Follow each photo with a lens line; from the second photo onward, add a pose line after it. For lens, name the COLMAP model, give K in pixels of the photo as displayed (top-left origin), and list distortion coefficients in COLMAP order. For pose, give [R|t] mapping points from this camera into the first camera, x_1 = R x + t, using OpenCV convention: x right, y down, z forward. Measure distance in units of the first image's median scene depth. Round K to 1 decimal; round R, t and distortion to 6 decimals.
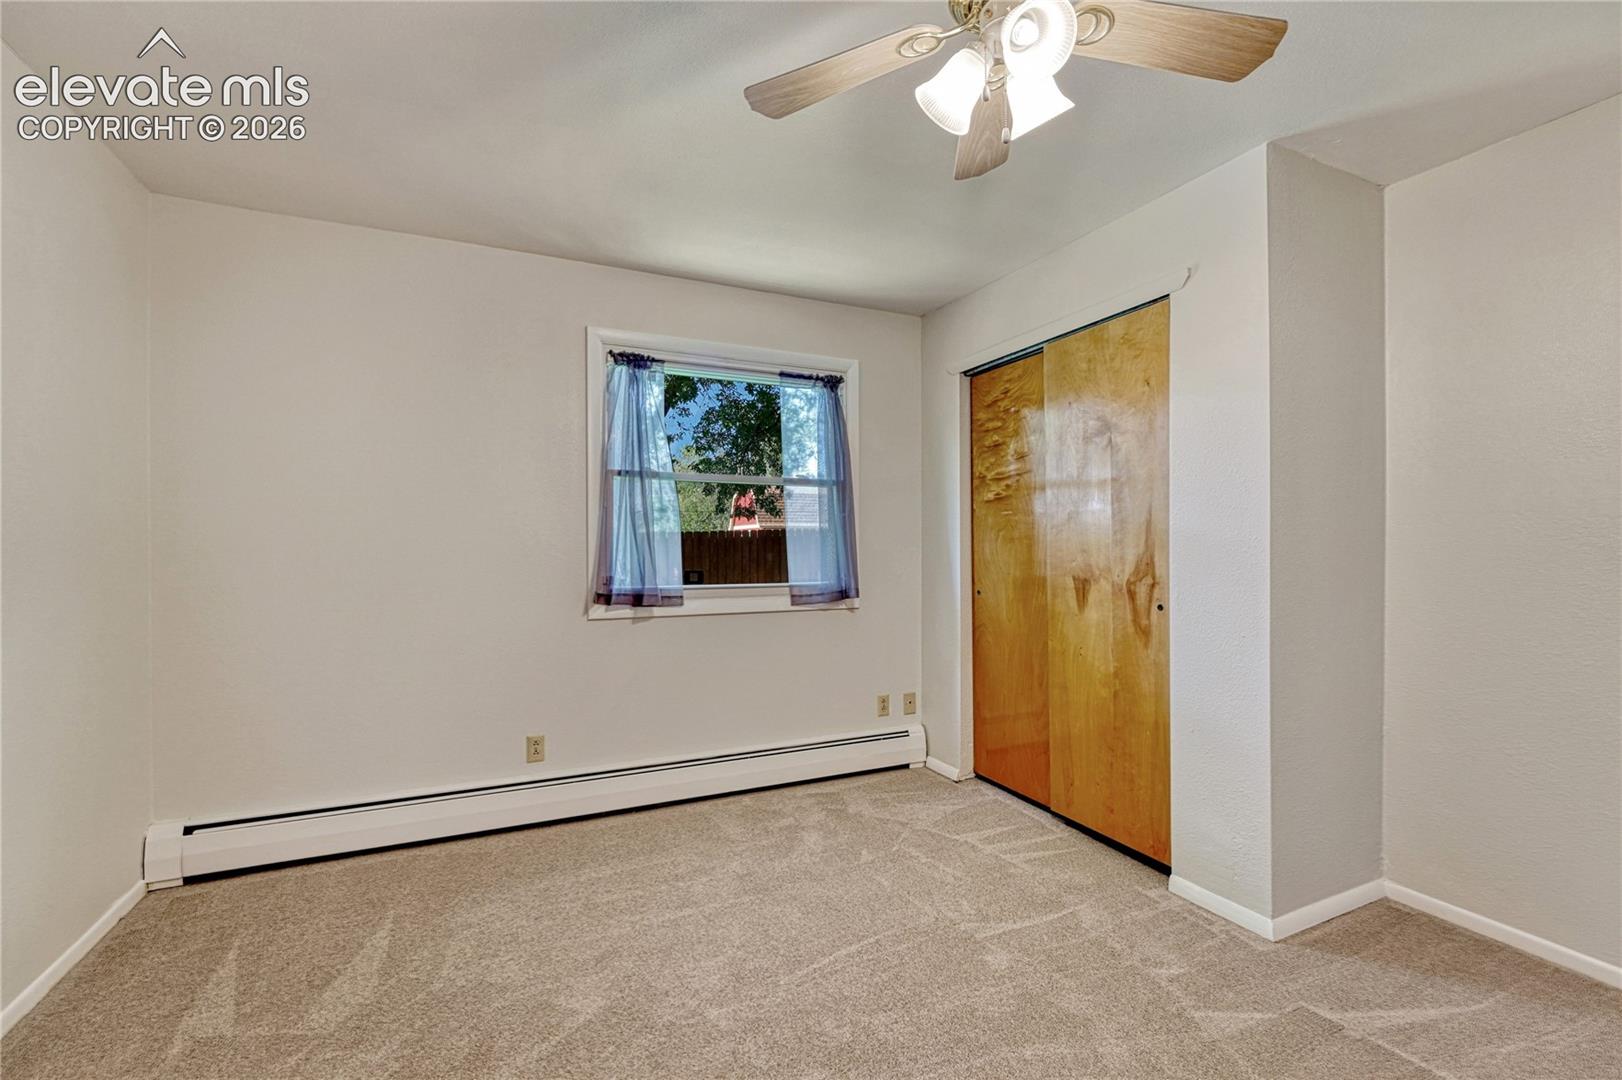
lens RADIAL K [[686.5, 0, 809.0], [0, 686.5, 545.7], [0, 0, 1]] dist [-0.006367, 0.001161]
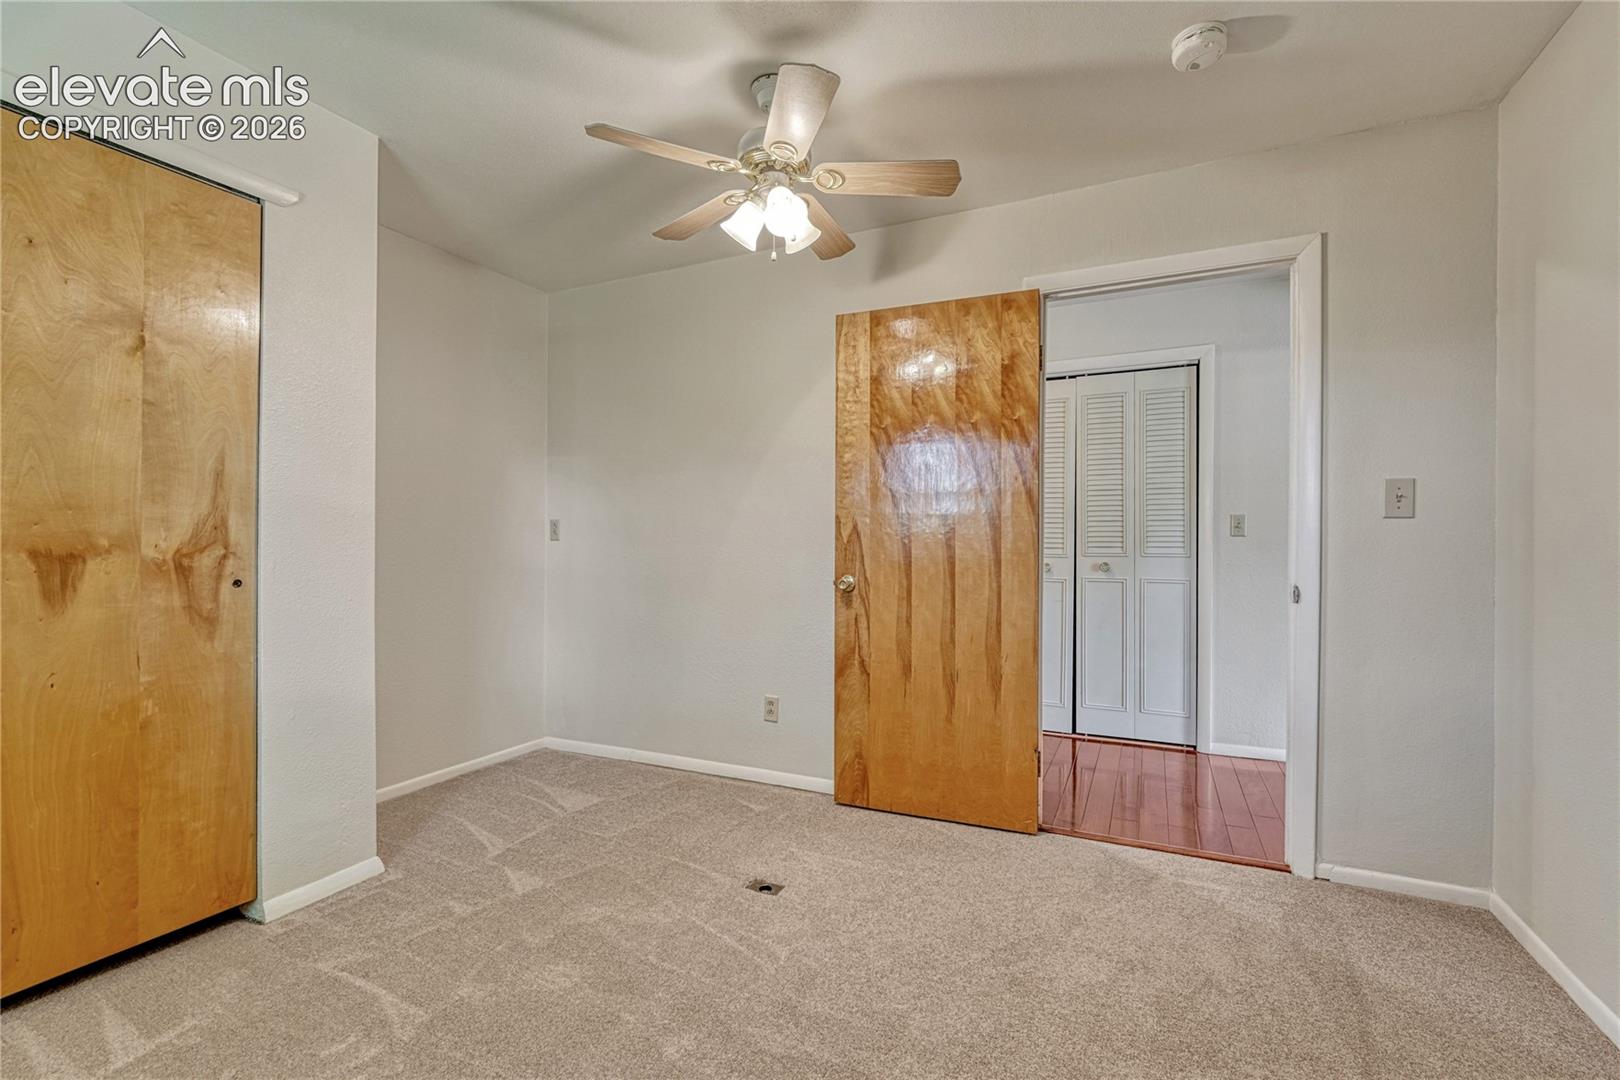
lens RADIAL K [[685.6, 0, 811.8], [0, 685.6, 537.0], [0, 0, 1]] dist [-0.006367, 0.001161]
pose [[-0.626803, -0.000374, 0.779177, -0.499580], [-0.003397, 0.999992, -0.002253, 0.035296], [-0.779170, -0.004059, -0.626799, 0.949420]]
